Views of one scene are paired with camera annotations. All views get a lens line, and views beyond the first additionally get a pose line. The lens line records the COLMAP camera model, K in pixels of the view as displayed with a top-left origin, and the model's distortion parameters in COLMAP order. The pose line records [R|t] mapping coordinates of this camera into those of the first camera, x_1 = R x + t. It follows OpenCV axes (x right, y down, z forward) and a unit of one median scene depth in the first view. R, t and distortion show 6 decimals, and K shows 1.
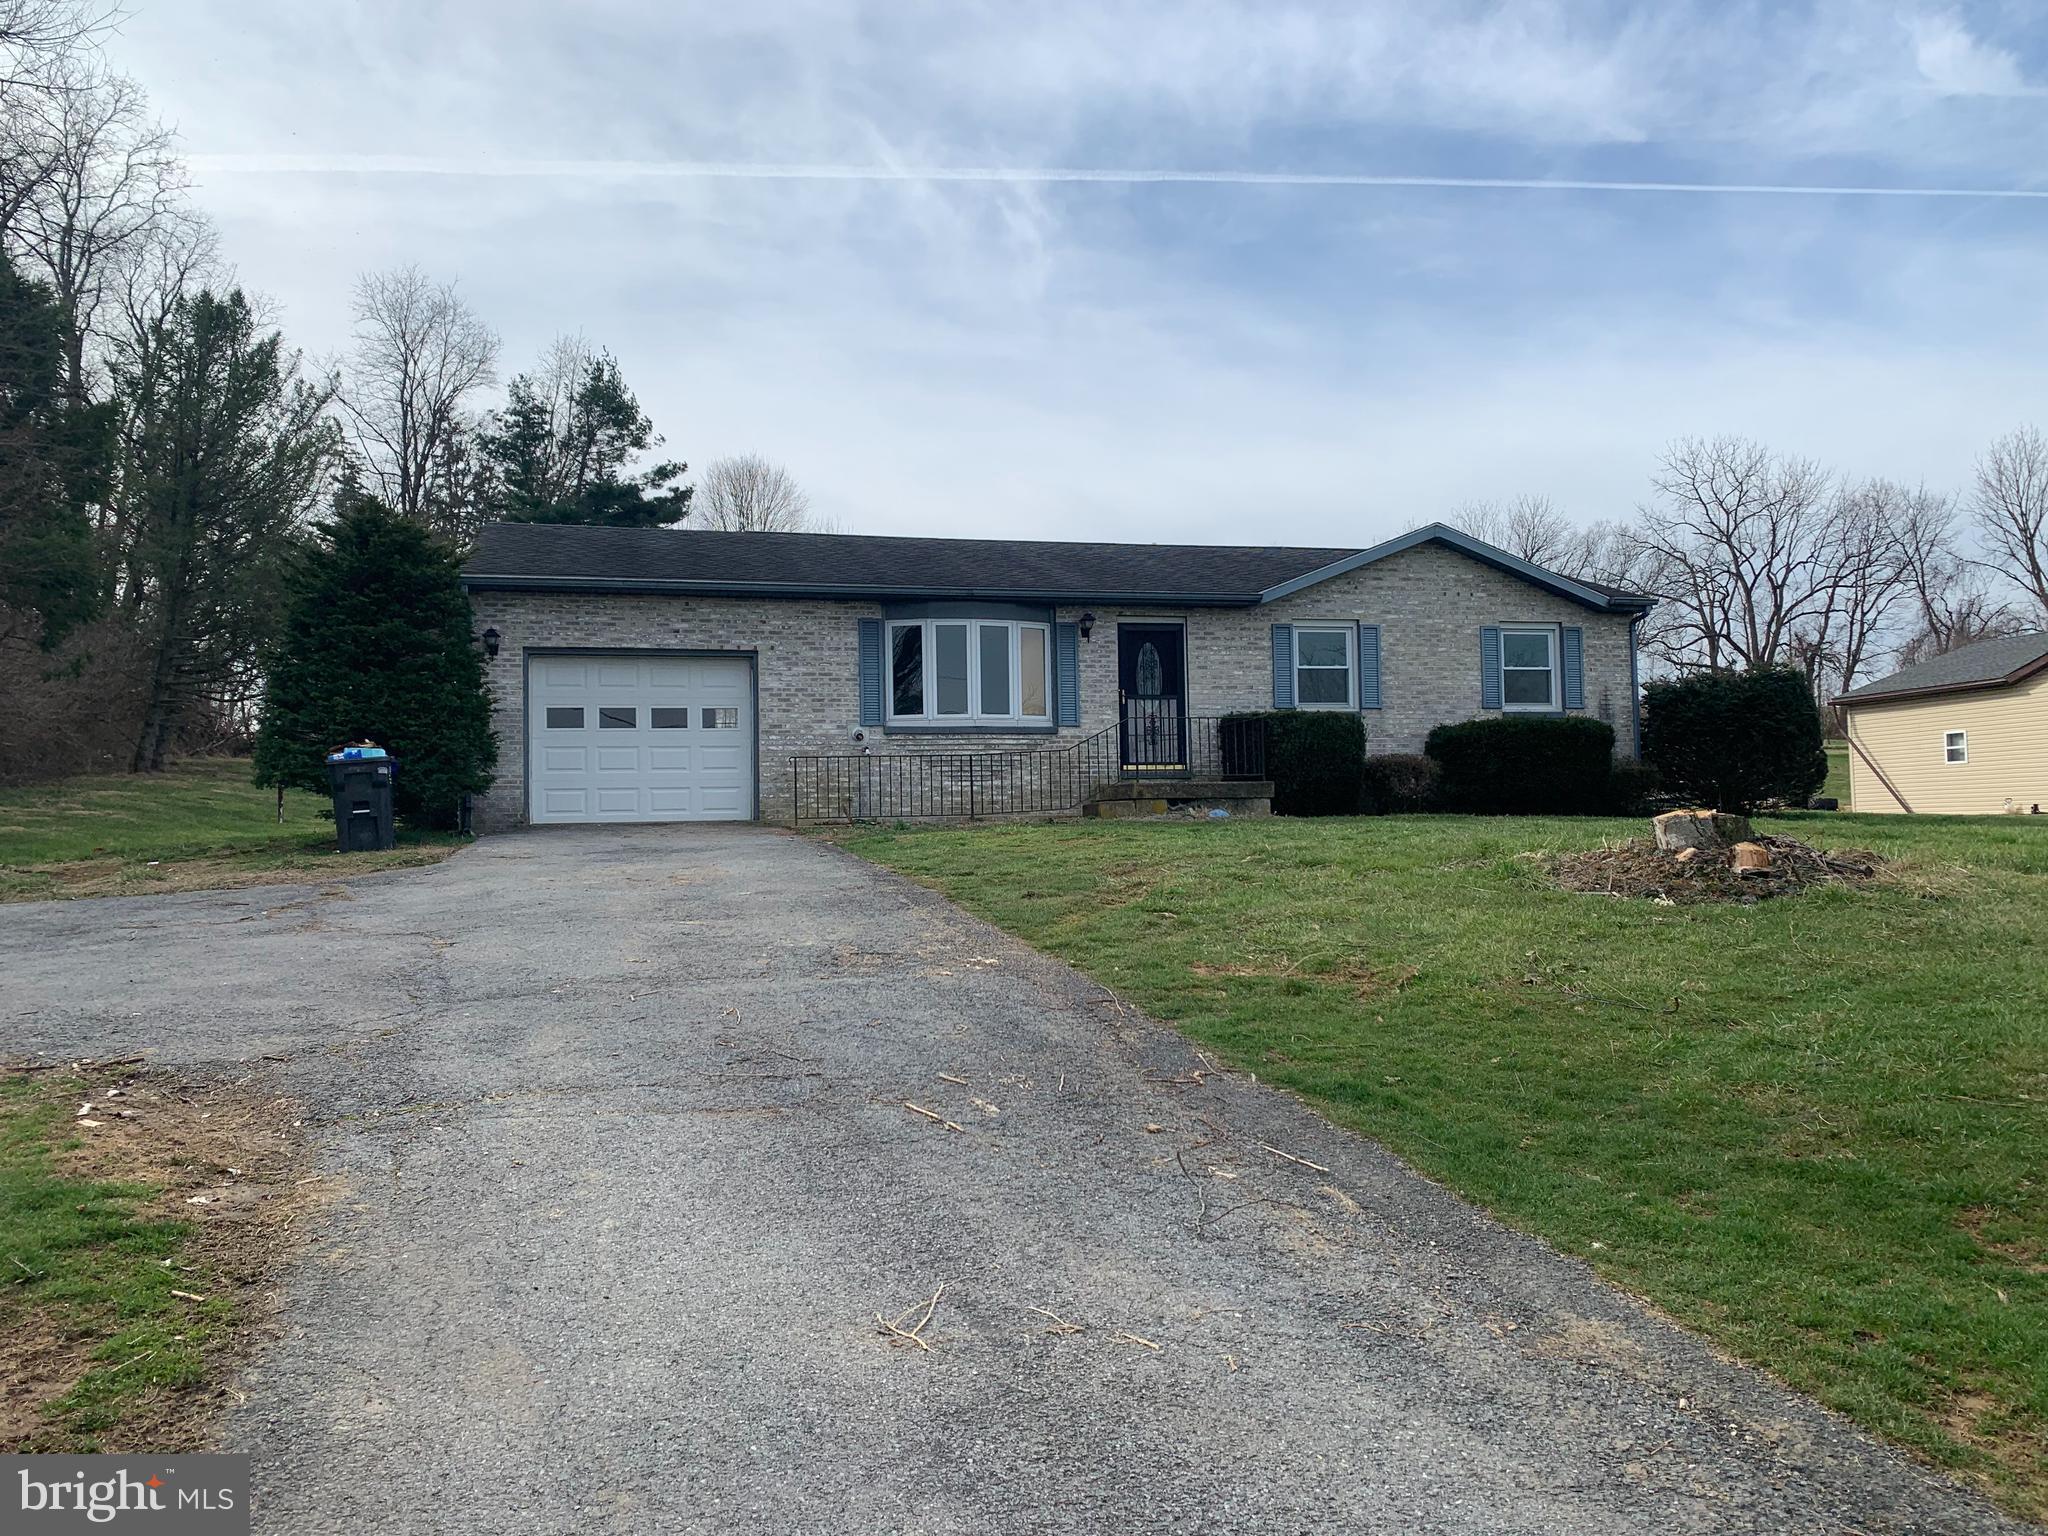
lens RADIAL K [[1563.7, 0, 1024.0], [0, 1563.7, 768.0], [0, 0, 1]] dist [0.082449, -0.101657]
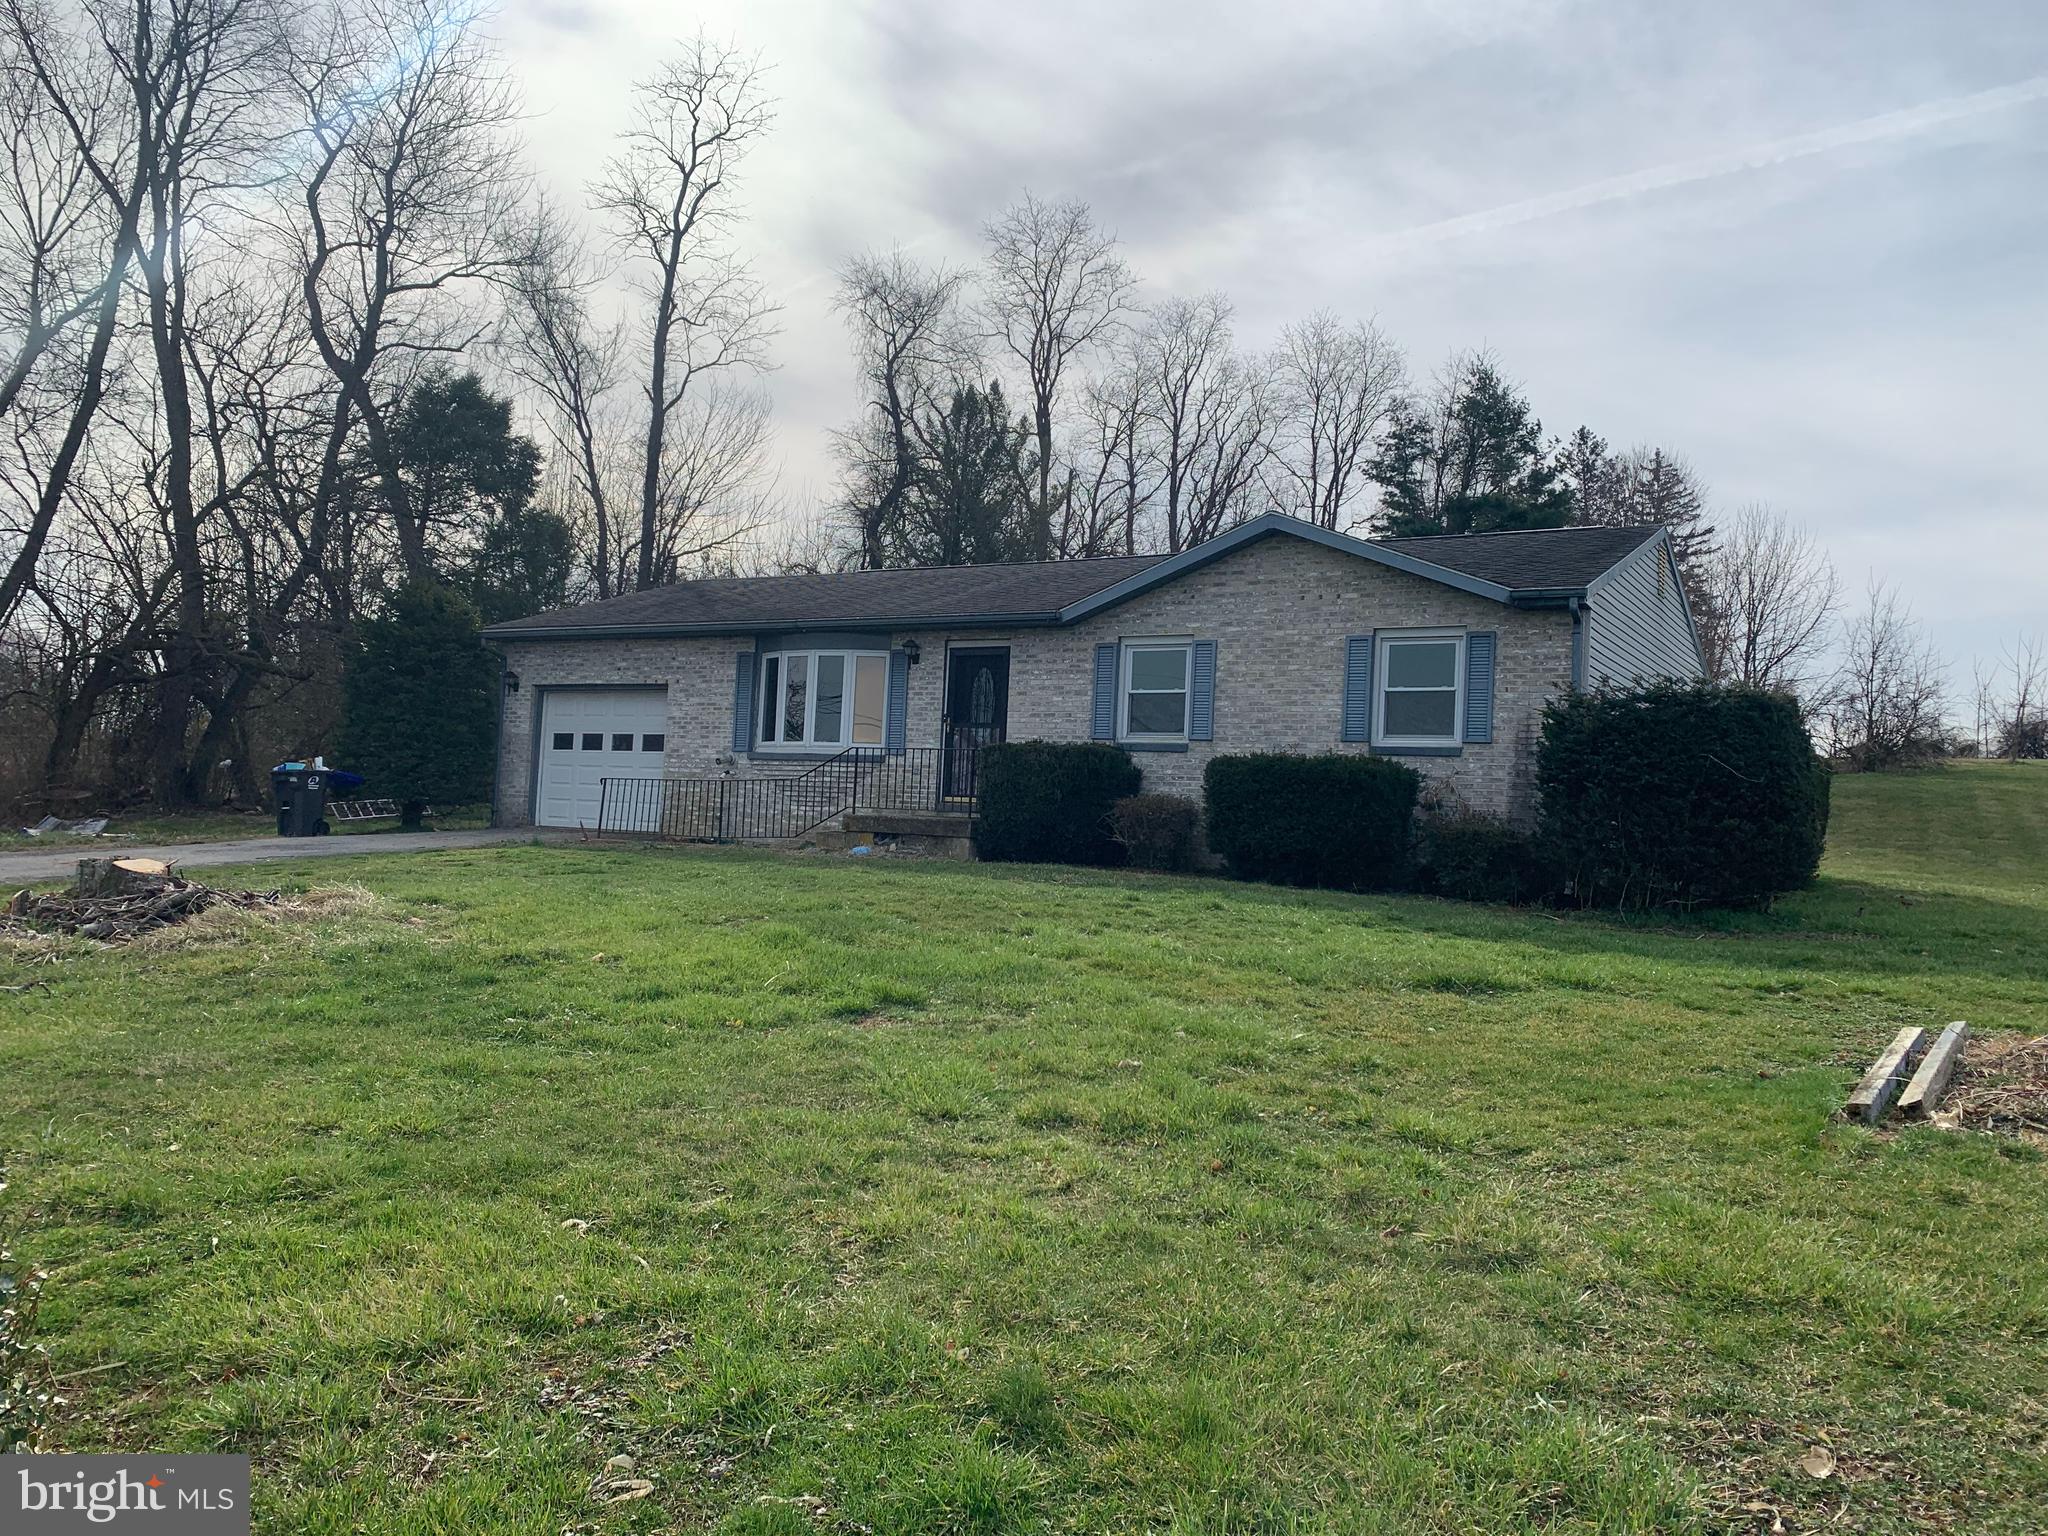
lens RADIAL K [[1563.7, 0, 1024.0], [0, 1563.7, 768.0], [0, 0, 1]] dist [0.082449, -0.101657]
pose [[0.709766, 0.023580, -0.704043, 0.778626], [-0.028178, 0.999590, 0.005072, -0.025621], [0.703874, 0.016239, 0.710139, 0.356018]]
